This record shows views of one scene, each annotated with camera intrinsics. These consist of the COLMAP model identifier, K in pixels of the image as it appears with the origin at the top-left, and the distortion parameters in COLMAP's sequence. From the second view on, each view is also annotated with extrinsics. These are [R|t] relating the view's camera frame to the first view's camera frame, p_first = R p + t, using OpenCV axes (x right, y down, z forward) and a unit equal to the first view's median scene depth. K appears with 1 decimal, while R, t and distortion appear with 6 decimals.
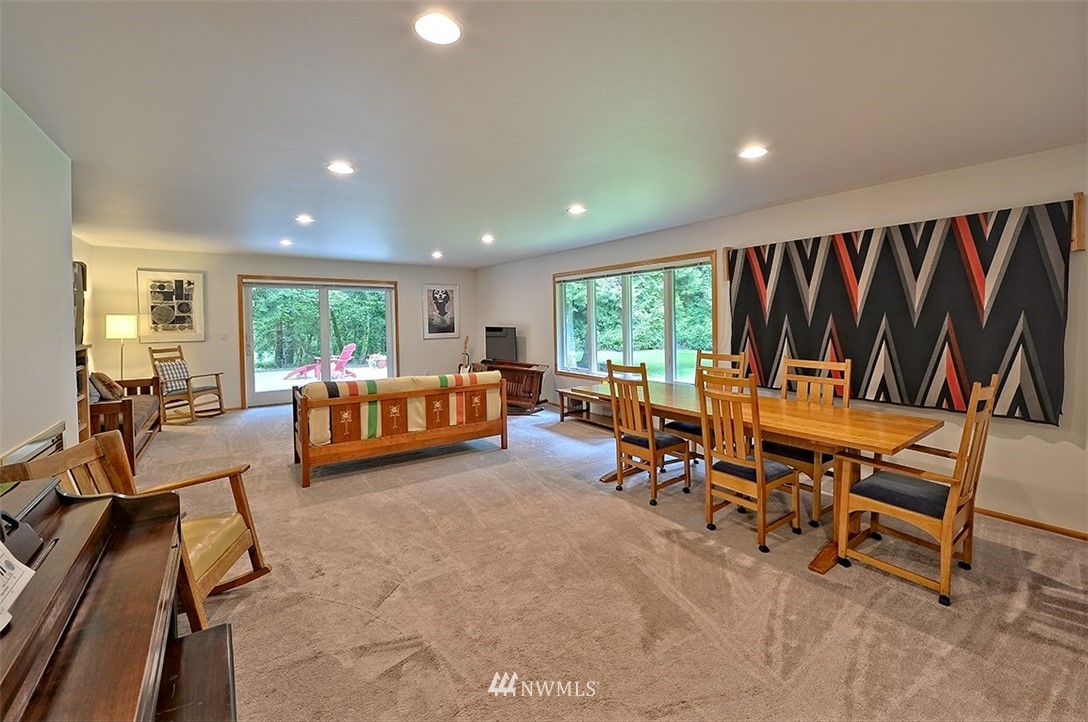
lens RADIAL K [[444.2, 0, 560.1], [0, 444.2, 357.3], [0, 0, 1]] dist [-0.001212, -0.000069]
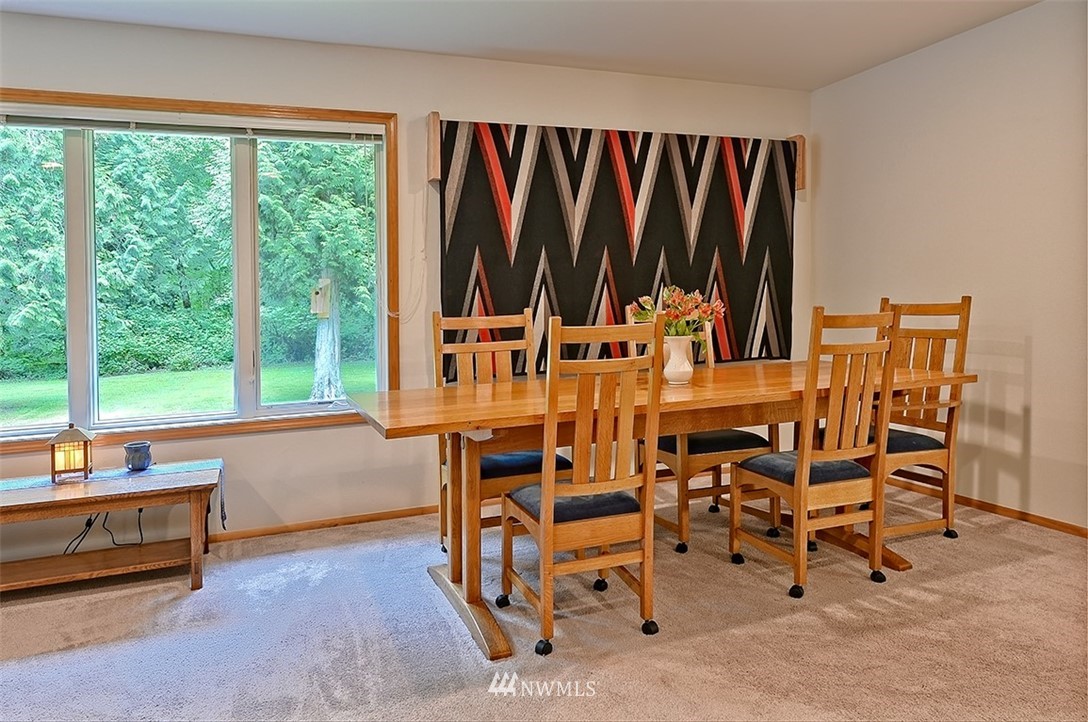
lens RADIAL K [[785.8, 0, 547.8], [0, 785.8, 329.4], [0, 0, 1]] dist [0.000658, 0.004085]
pose [[0.262046, -0.085058, 0.961300, -0.548035], [0.082788, 0.994418, 0.065421, -0.057034], [-0.961498, 0.062440, 0.267625, 0.745395]]
